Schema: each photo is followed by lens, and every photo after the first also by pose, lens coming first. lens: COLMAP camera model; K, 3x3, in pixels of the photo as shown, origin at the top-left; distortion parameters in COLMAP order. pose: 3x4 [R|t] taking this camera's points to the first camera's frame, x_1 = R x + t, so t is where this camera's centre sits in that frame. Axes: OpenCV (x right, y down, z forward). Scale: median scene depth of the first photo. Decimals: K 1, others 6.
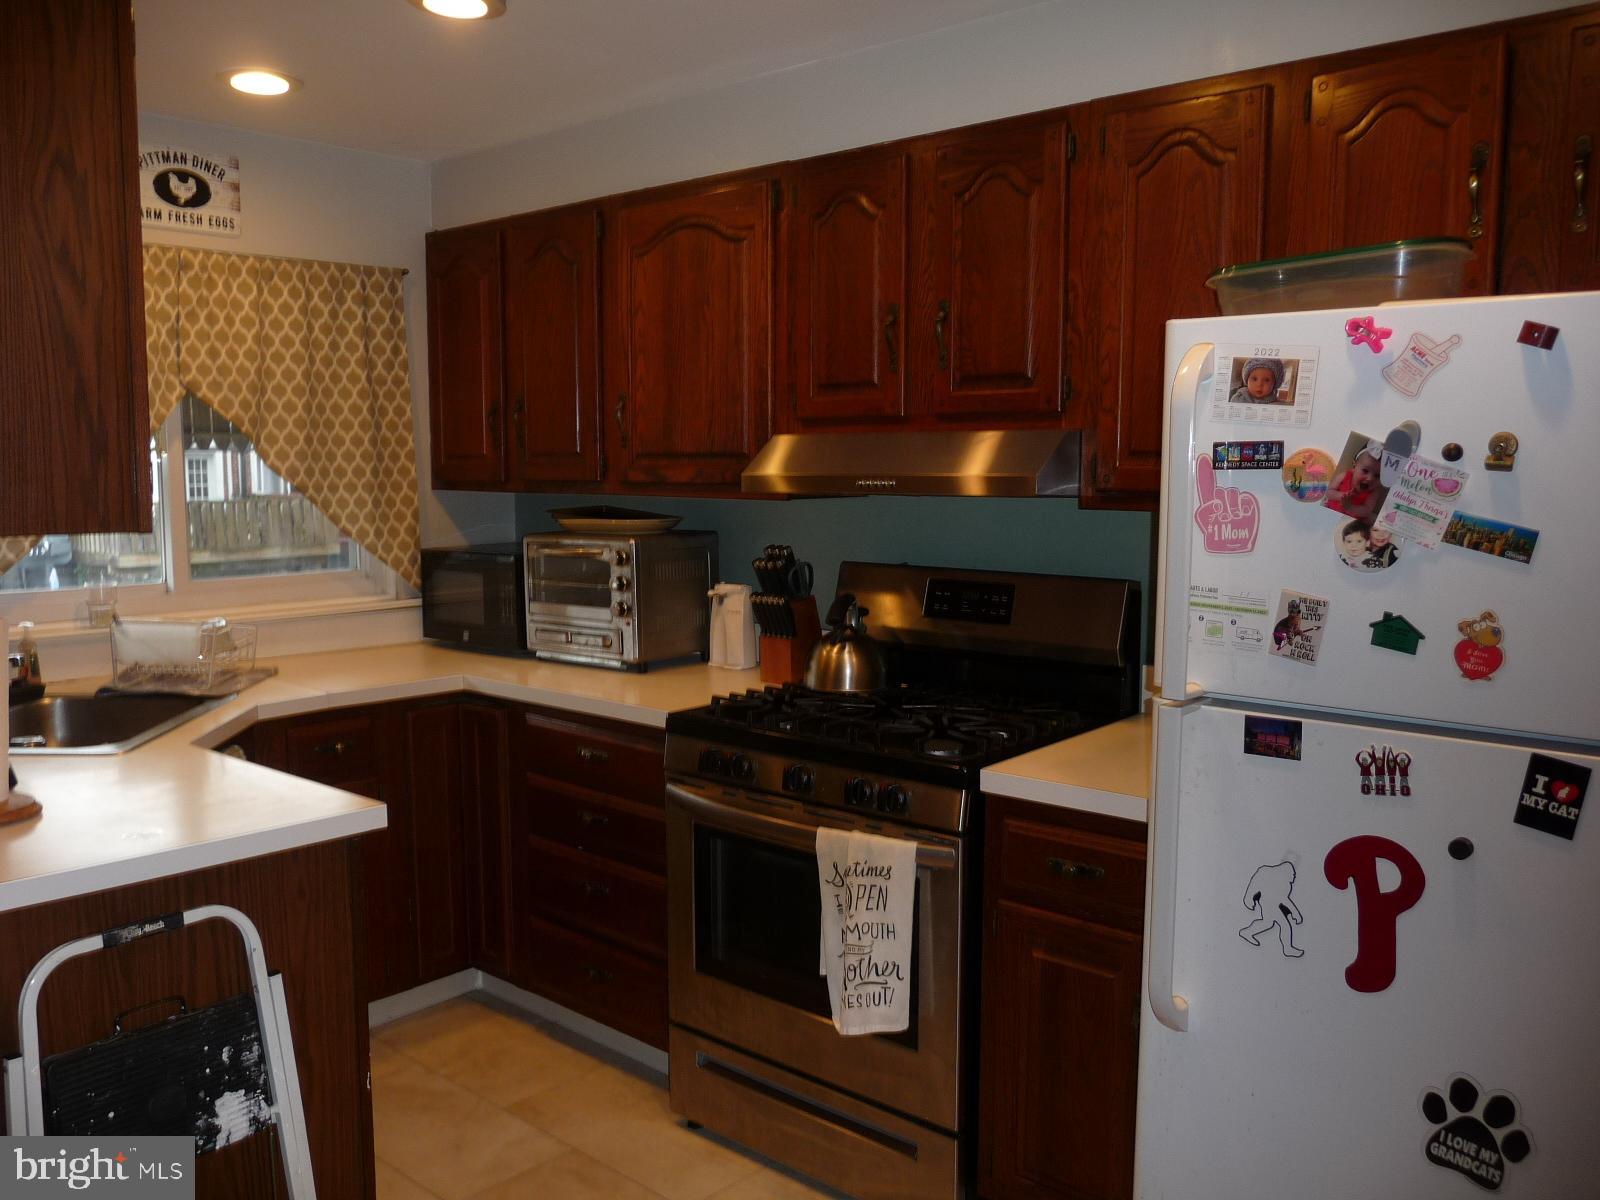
lens RADIAL K [[1335.2, 0, 801.0], [0, 1335.2, 616.4], [0, 0, 1]] dist [-0.000900, 0.009506]
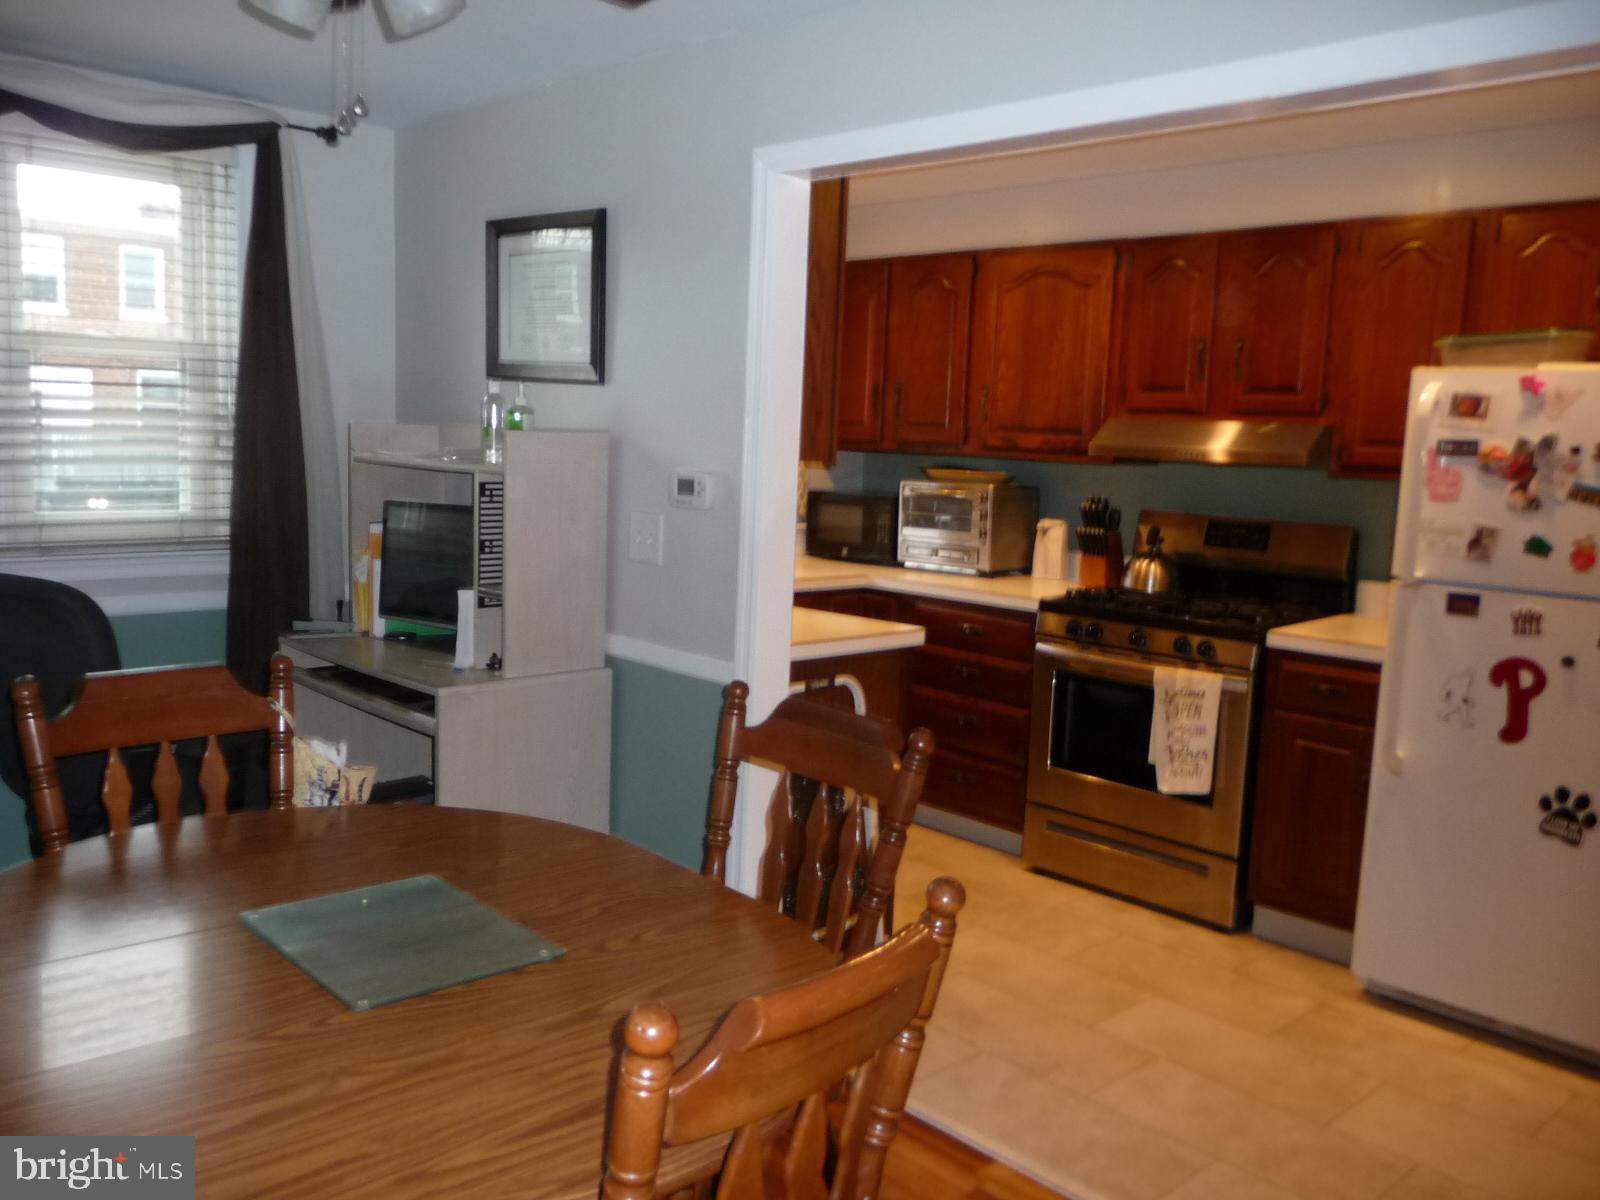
lens RADIAL K [[1319.1, 0, 800.0], [0, 1319.1, 600.0], [0, 0, 1]] dist [-0.041391, 0.074919]
pose [[0.995295, 0.045412, -0.085589, -0.288763], [-0.043799, 0.998827, 0.020633, 0.064713], [0.086425, -0.016787, 0.996117, -0.628405]]
